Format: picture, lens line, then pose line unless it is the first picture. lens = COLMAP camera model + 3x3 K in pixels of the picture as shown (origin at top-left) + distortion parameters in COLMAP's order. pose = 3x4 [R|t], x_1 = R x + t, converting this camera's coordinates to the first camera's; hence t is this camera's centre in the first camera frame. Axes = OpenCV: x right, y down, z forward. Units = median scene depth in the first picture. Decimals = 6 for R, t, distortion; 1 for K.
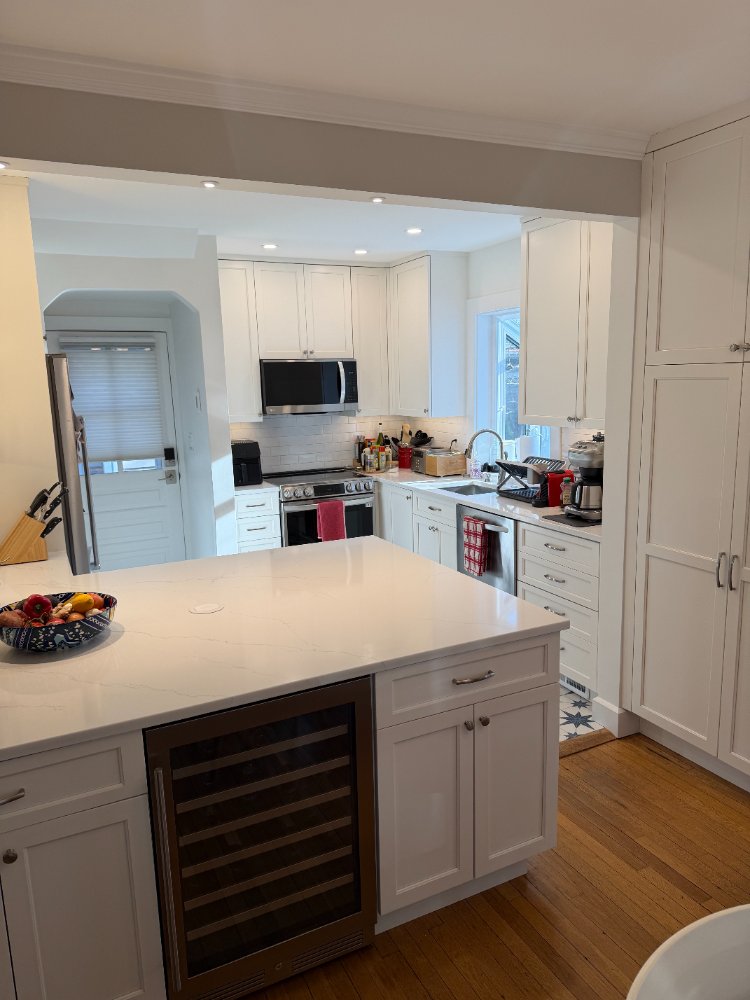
lens RADIAL K [[700.6, 0, 380.0], [0, 700.6, 506.9], [0, 0, 1]] dist [0.105732, -0.147355]
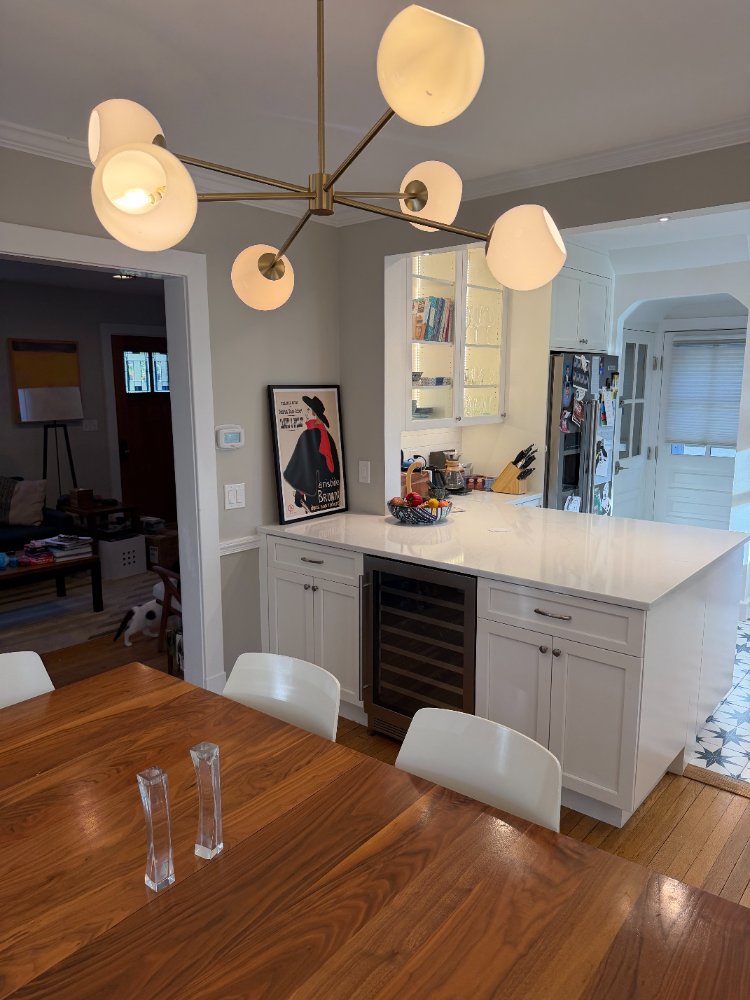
lens RADIAL K [[700.6, 0, 376.8], [0, 700.6, 508.5], [0, 0, 1]] dist [0.105732, -0.147355]
pose [[0.400892, 0.185198, -0.897211, 0.494899], [-0.173872, 0.976935, 0.123964, -0.018818], [0.899474, 0.106303, 0.423846, 0.077459]]
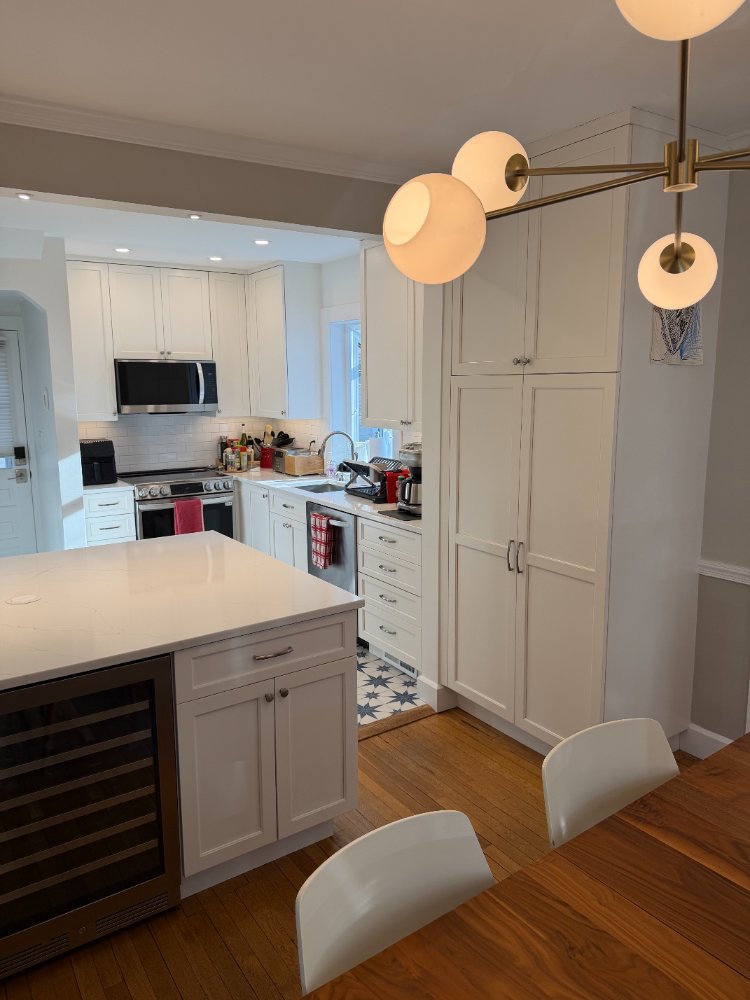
lens RADIAL K [[700.6, 0, 371.3], [0, 700.6, 496.1], [0, 0, 1]] dist [0.105732, -0.147355]
pose [[0.991032, -0.002981, 0.133592, 0.062134], [0.005551, 0.999806, -0.018876, 0.008023], [-0.133510, 0.019448, 0.990857, -0.052487]]
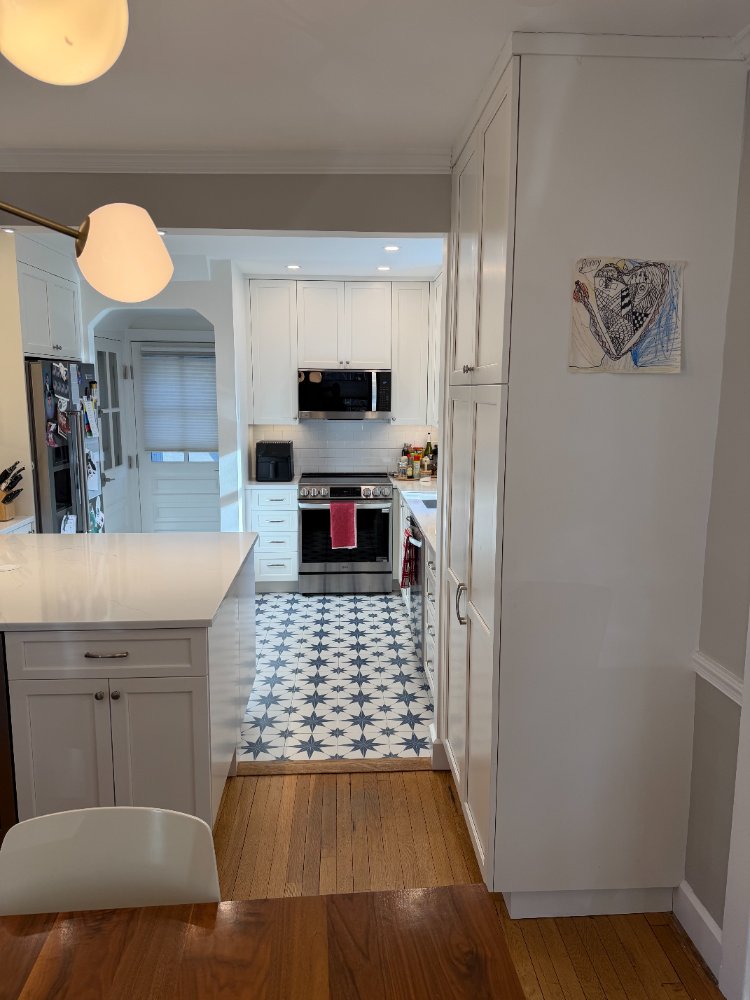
lens RADIAL K [[700.6, 0, 375.5], [0, 700.6, 493.9], [0, 0, 1]] dist [0.105732, -0.147355]
pose [[0.918061, 0.089012, -0.386317, 0.423089], [-0.099687, 0.994990, -0.007643, -0.020534], [0.383701, 0.045527, 0.922334, 0.050664]]
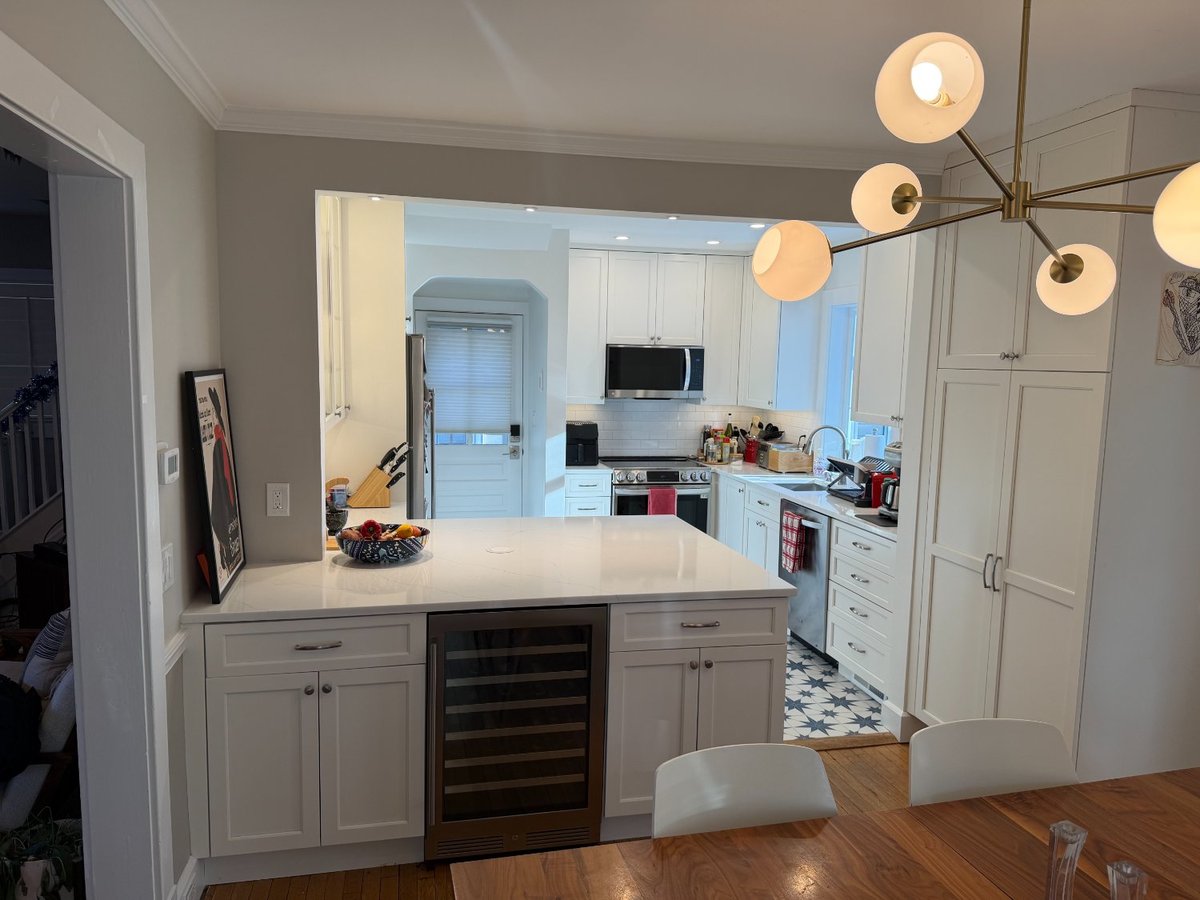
lens RADIAL K [[840.7, 0, 593.4], [0, 840.7, 451.3], [0, 0, 1]] dist [0.105732, -0.147355]
pose [[0.969027, 0.073228, -0.235848, 0.121658], [-0.090880, 0.993748, -0.064853, 0.028887], [0.229624, 0.084278, 0.969624, -0.190023]]
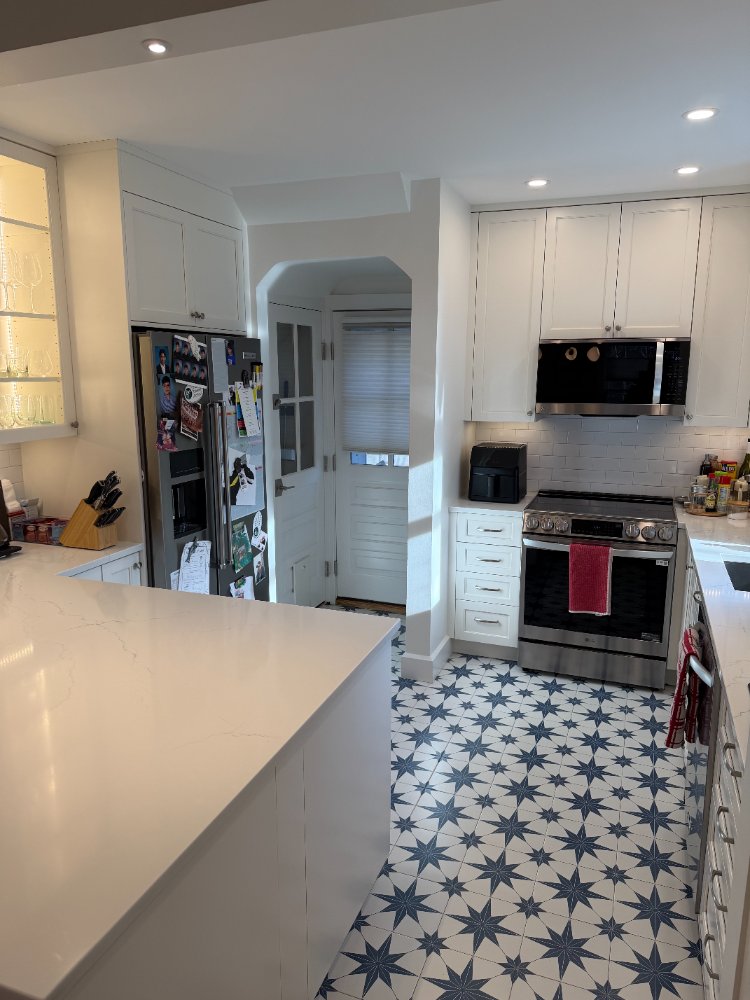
lens RADIAL K [[700.6, 0, 379.3], [0, 700.6, 502.5], [0, 0, 1]] dist [0.105732, -0.147355]
pose [[0.688274, 0.164250, -0.706613, 0.300804], [-0.152534, 0.985023, 0.080391, -0.081714], [0.709234, 0.052451, 0.703019, 0.401212]]
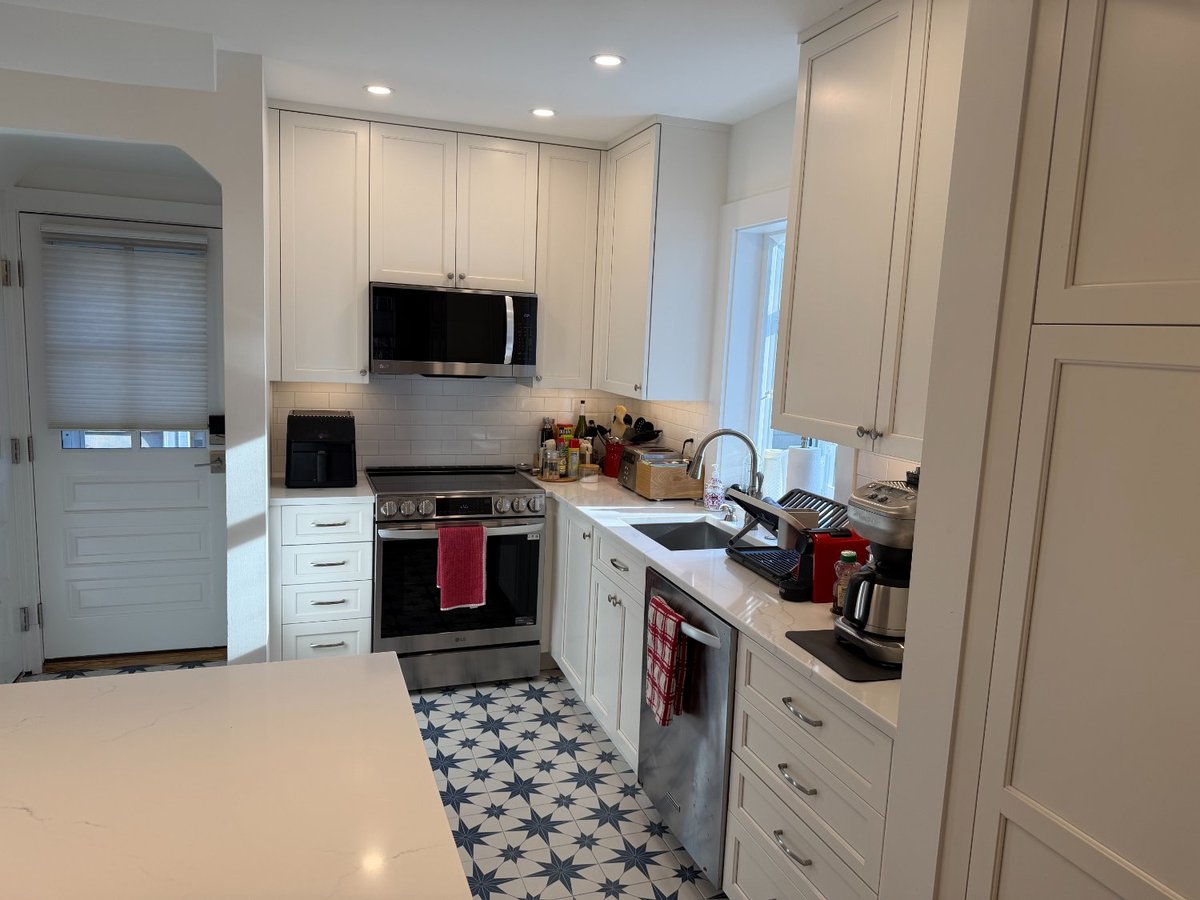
lens RADIAL K [[840.7, 0, 602.3], [0, 840.7, 447.8], [0, 0, 1]] dist [0.105732, -0.147355]
pose [[0.990848, 0.084907, -0.104930, 0.127848], [-0.089991, 0.994939, -0.044703, -0.059032], [0.100603, 0.053737, 0.993474, 0.338092]]
